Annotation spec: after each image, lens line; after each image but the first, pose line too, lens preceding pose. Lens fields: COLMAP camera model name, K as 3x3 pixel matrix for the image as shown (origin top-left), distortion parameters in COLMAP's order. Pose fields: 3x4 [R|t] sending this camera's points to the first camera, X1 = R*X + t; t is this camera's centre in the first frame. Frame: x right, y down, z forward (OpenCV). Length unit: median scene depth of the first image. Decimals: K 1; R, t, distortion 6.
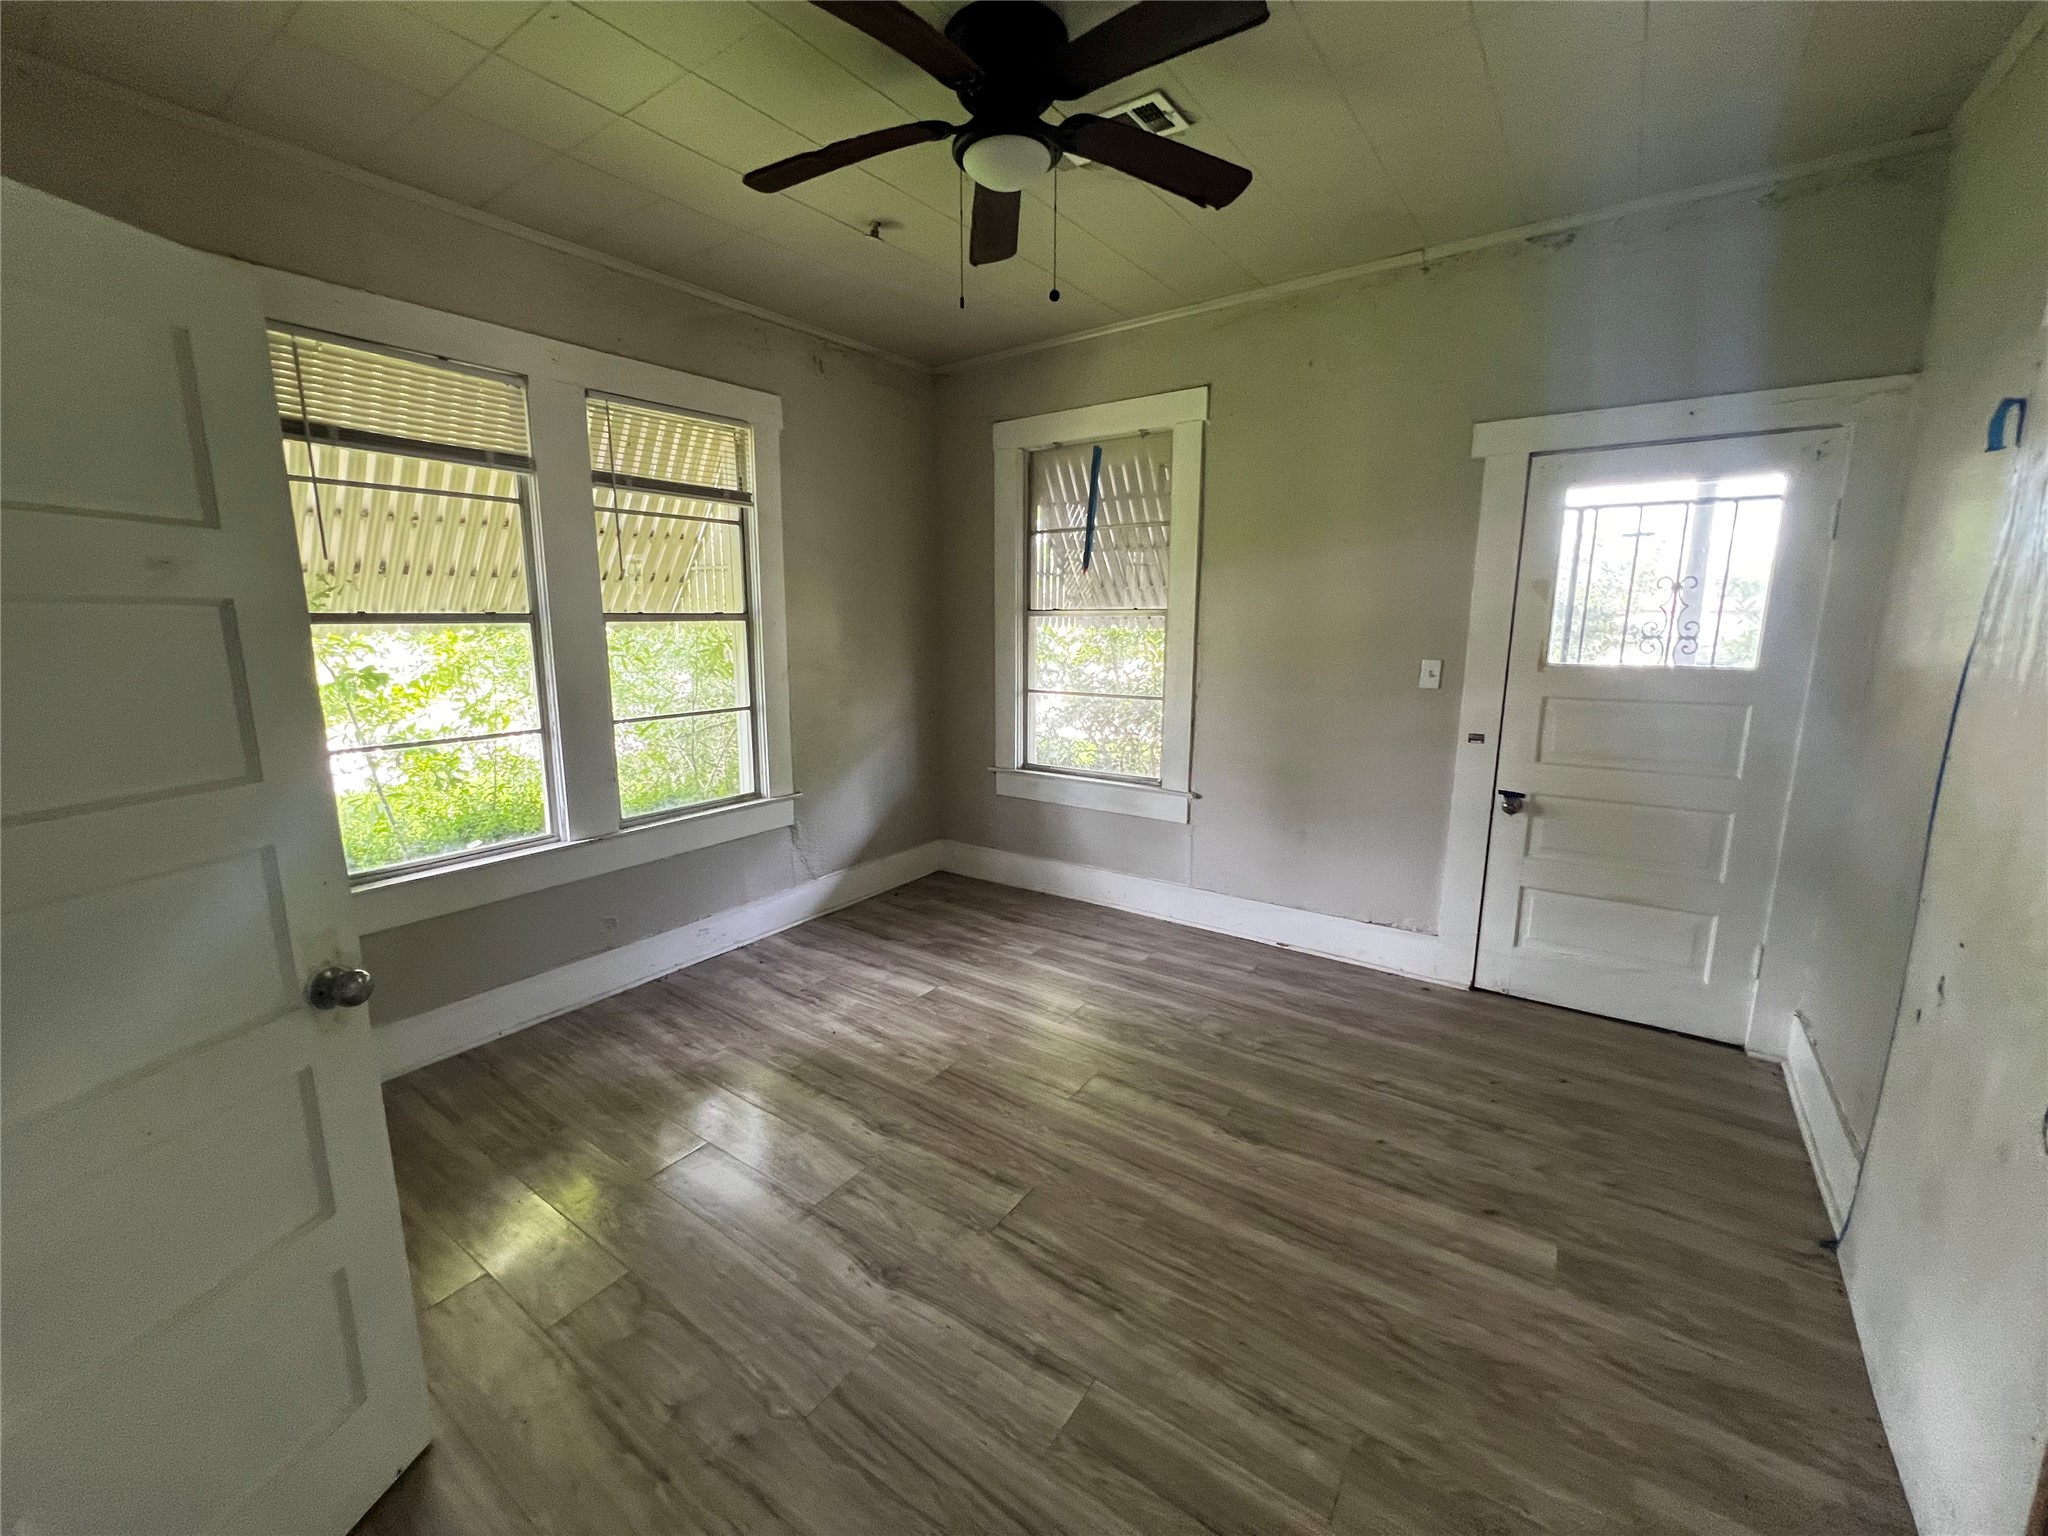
lens RADIAL K [[819.1, 0, 1018.1], [0, 819.1, 767.0], [0, 0, 1]] dist [-0.001367, -0.000102]
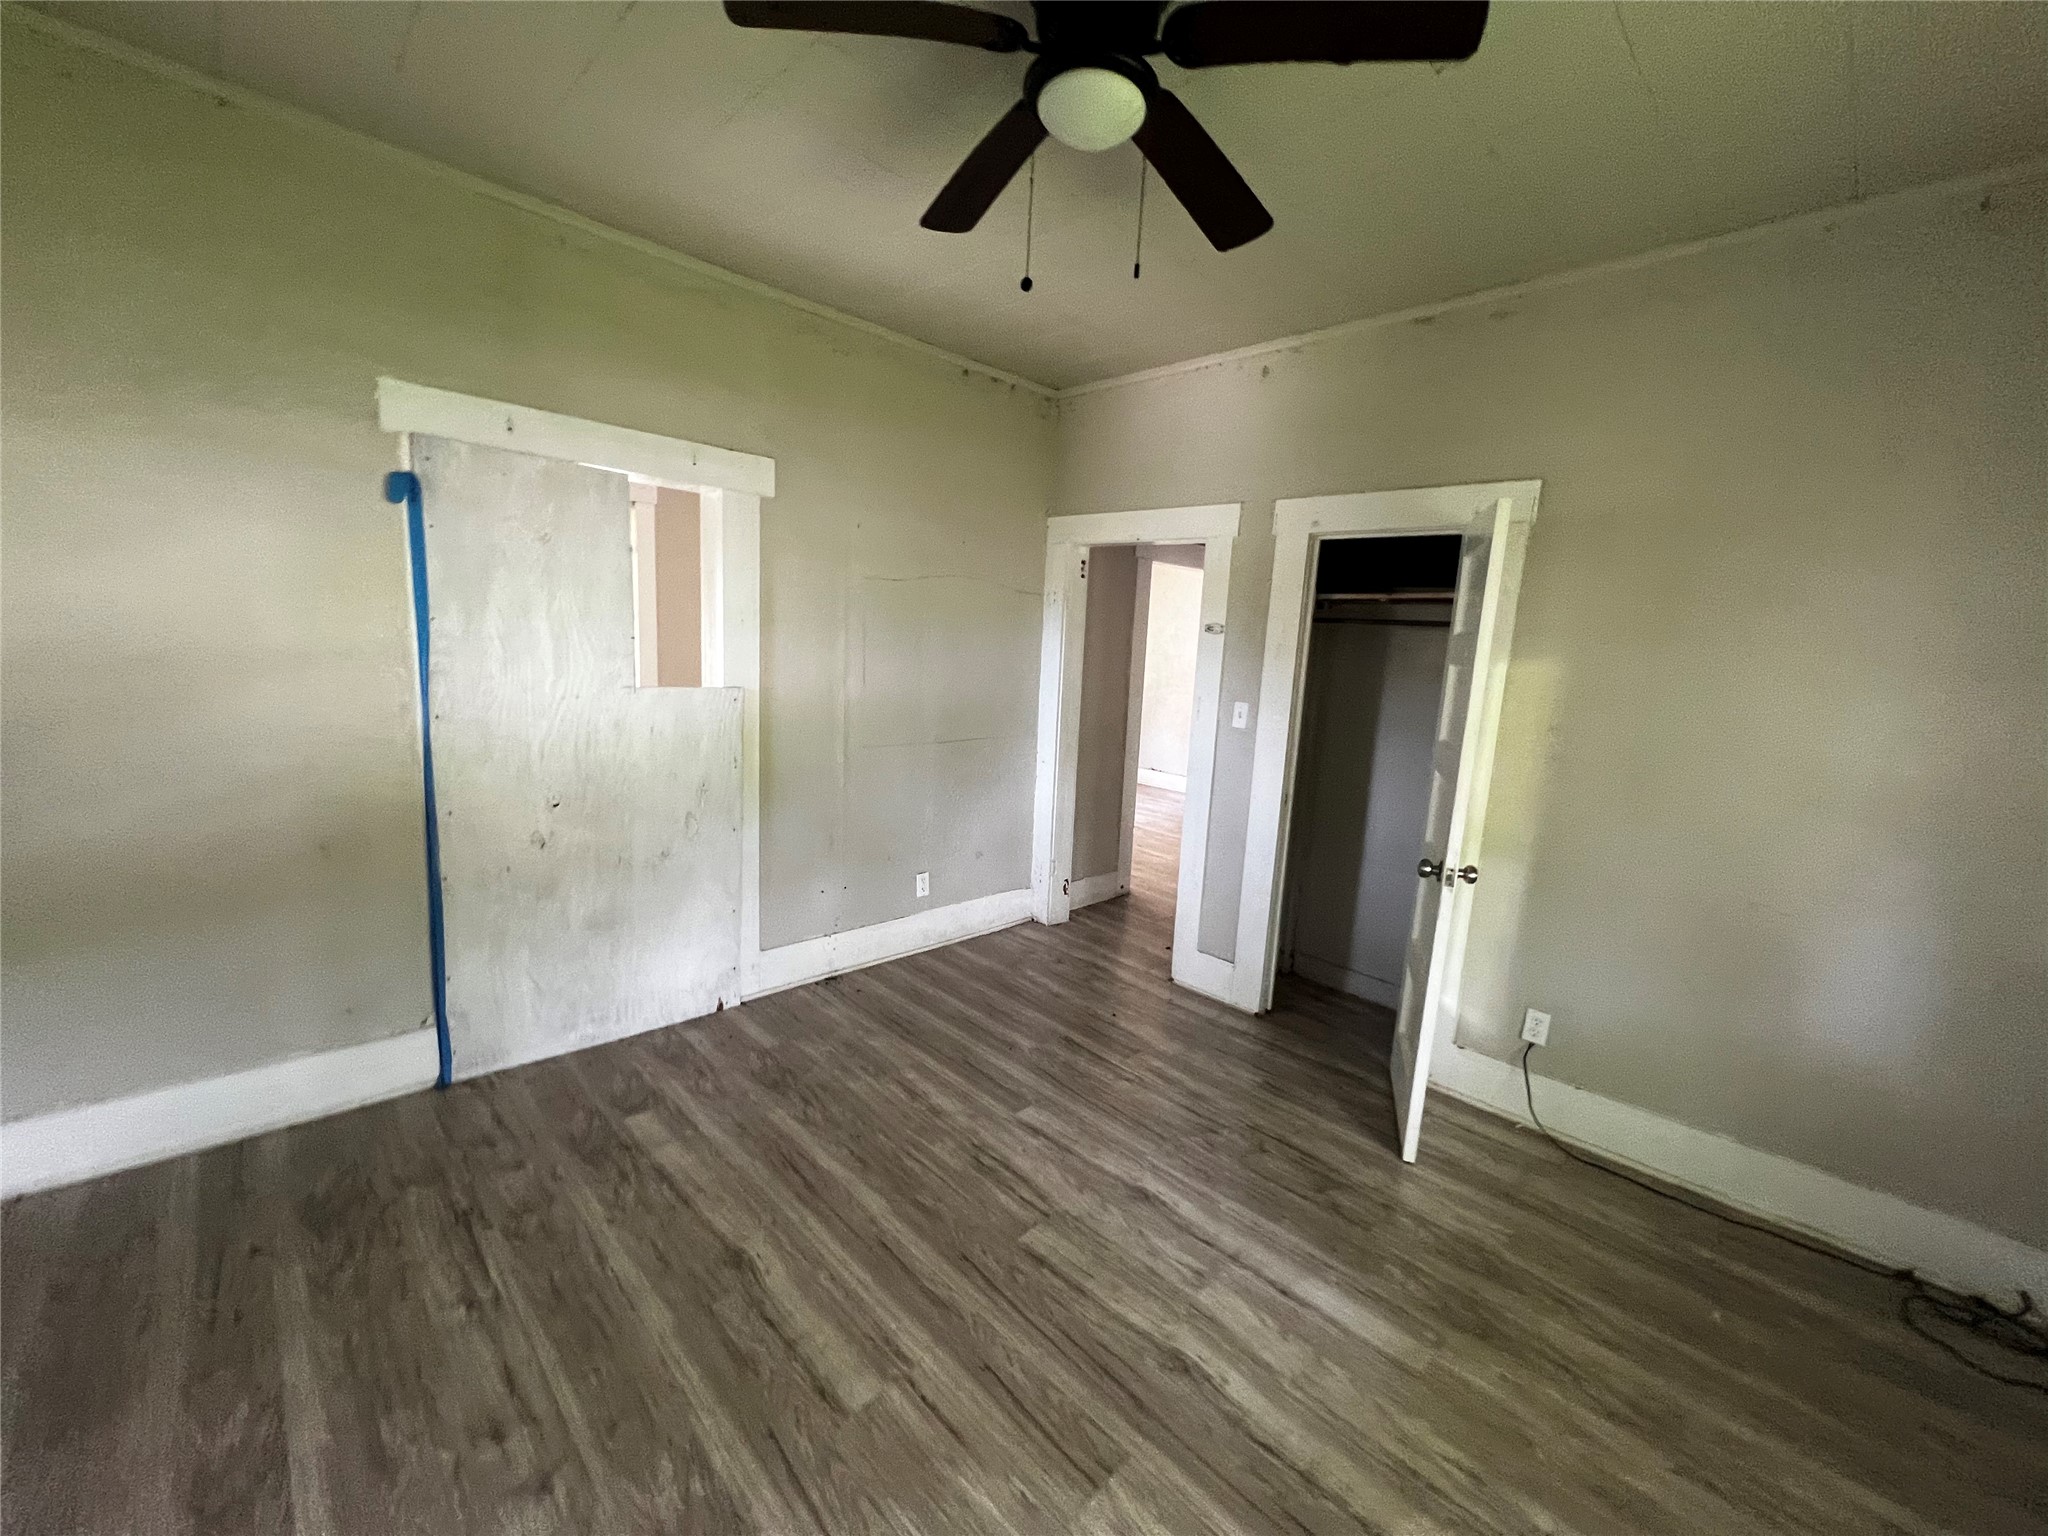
lens RADIAL K [[819.1, 0, 1018.1], [0, 819.1, 767.0], [0, 0, 1]] dist [-0.001367, -0.000102]
pose [[-0.982098, -0.078523, 0.171226, -0.117515], [-0.016830, 0.941917, 0.335422, -0.348646], [-0.187619, 0.326536, -0.926376, 1.742865]]
